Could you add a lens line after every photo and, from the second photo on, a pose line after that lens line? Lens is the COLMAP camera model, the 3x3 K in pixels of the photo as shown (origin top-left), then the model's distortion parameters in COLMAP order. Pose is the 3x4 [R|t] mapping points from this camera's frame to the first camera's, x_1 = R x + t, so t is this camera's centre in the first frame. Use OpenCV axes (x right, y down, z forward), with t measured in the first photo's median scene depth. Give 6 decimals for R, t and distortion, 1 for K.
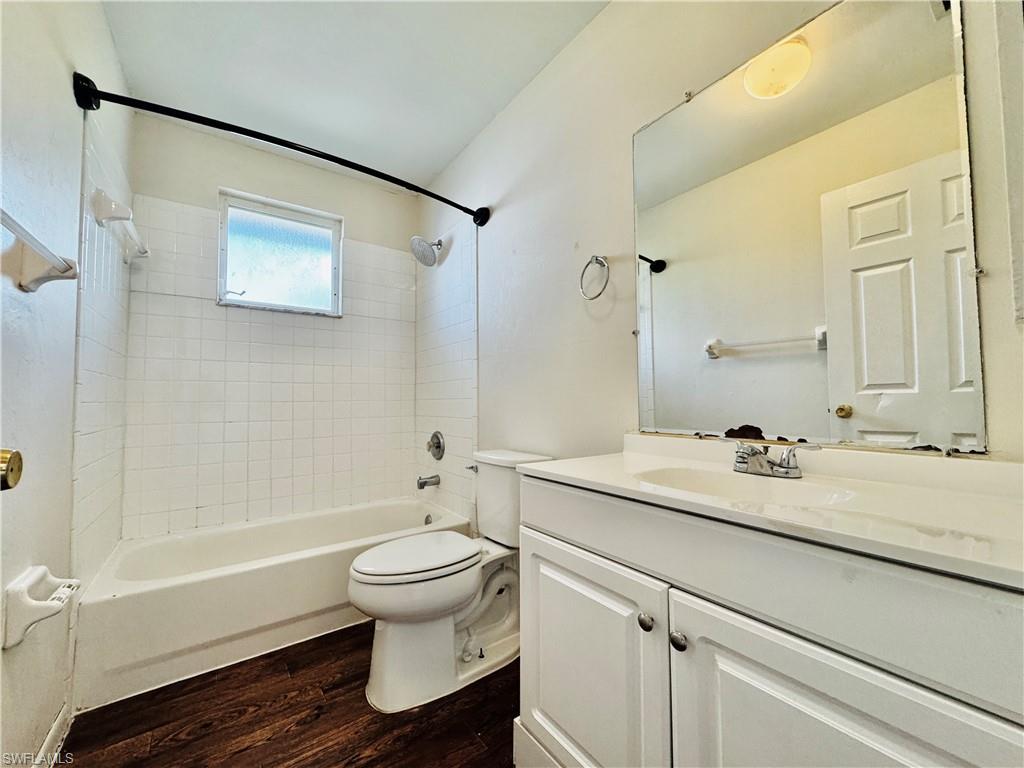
lens RADIAL K [[408.9, 0, 509.0], [0, 408.9, 383.2], [0, 0, 1]] dist [-0.005472, 0.001357]
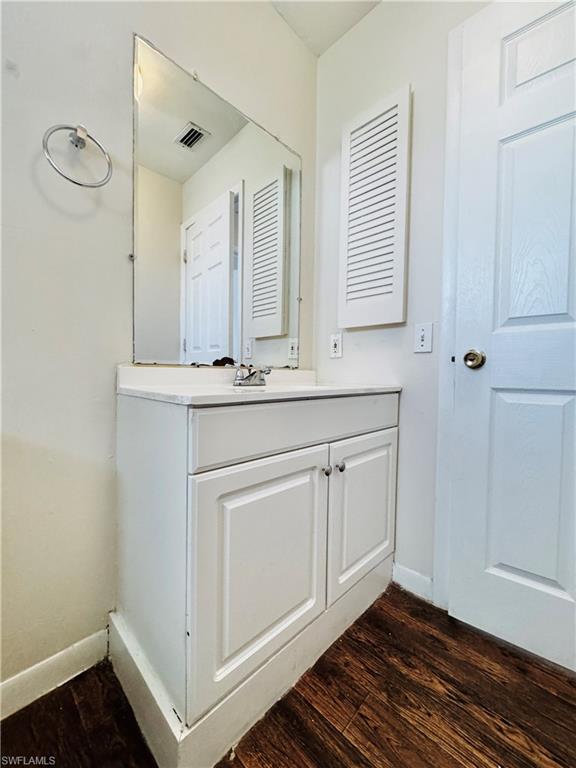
lens RADIAL K [[306.7, 0, 287.7], [0, 306.7, 384.8], [0, 0, 1]] dist [-0.005472, 0.001357]
pose [[-0.164124, -0.030557, 0.985966, -0.573075], [-0.054312, 0.998284, 0.021898, 0.171700], [-0.984943, -0.049956, -0.165502, 0.985978]]
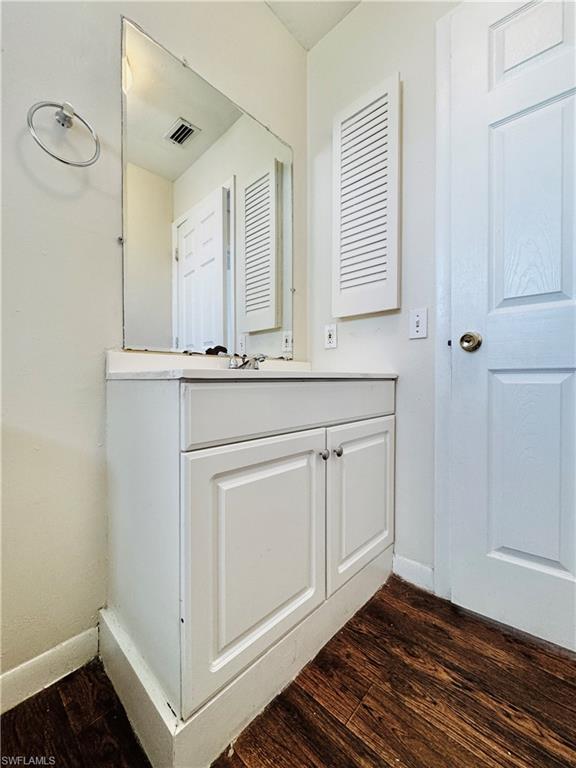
lens RADIAL K [[306.7, 0, 287.4], [0, 306.7, 385.4], [0, 0, 1]] dist [-0.005472, 0.001357]
pose [[-0.182429, -0.011551, 0.983151, -0.554570], [-0.038906, 0.999233, 0.004521, 0.235483], [-0.982449, -0.037426, -0.182738, 0.982748]]
